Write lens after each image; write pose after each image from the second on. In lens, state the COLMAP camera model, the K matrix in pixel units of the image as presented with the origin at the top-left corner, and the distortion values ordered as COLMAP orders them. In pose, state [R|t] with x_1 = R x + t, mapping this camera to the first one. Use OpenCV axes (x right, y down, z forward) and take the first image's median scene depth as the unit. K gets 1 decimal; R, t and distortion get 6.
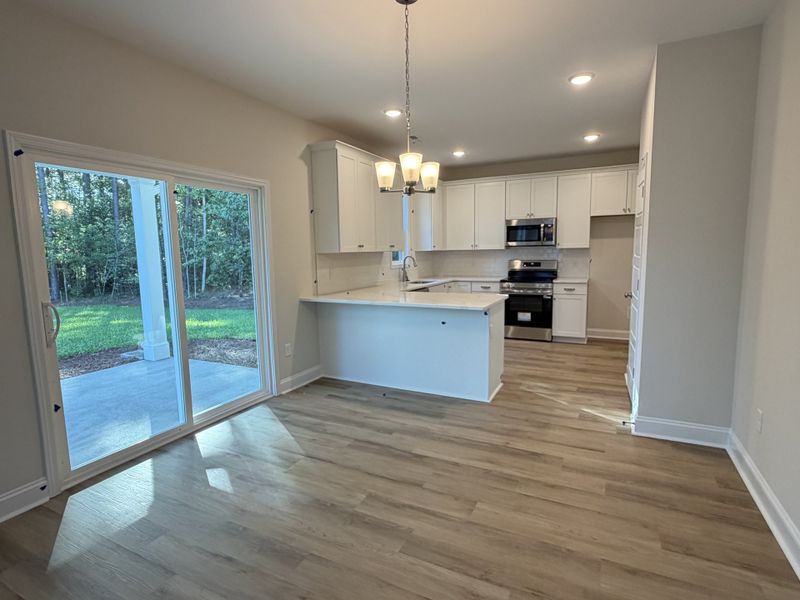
lens RADIAL K [[414.9, 0, 400.0], [0, 414.9, 300.0], [0, 0, 1]] dist [0.001841, -0.000589]
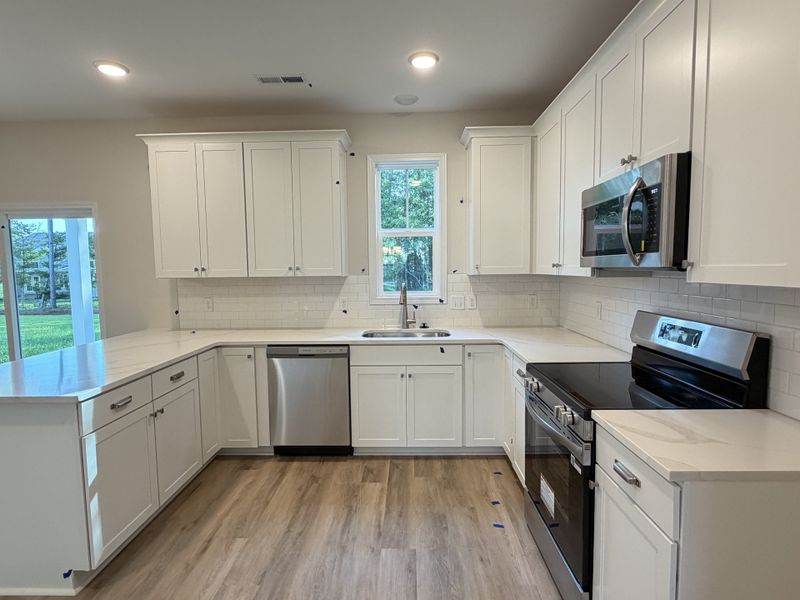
lens RADIAL K [[388.1, 0, 400.0], [0, 388.1, 300.0], [0, 0, 1]] dist [0.000385, -0.000102]
pose [[0.429208, 0.085610, -0.899139, 0.548513], [-0.102631, 0.993673, 0.045620, -0.120711], [0.897356, 0.072699, 0.435278, 0.860744]]
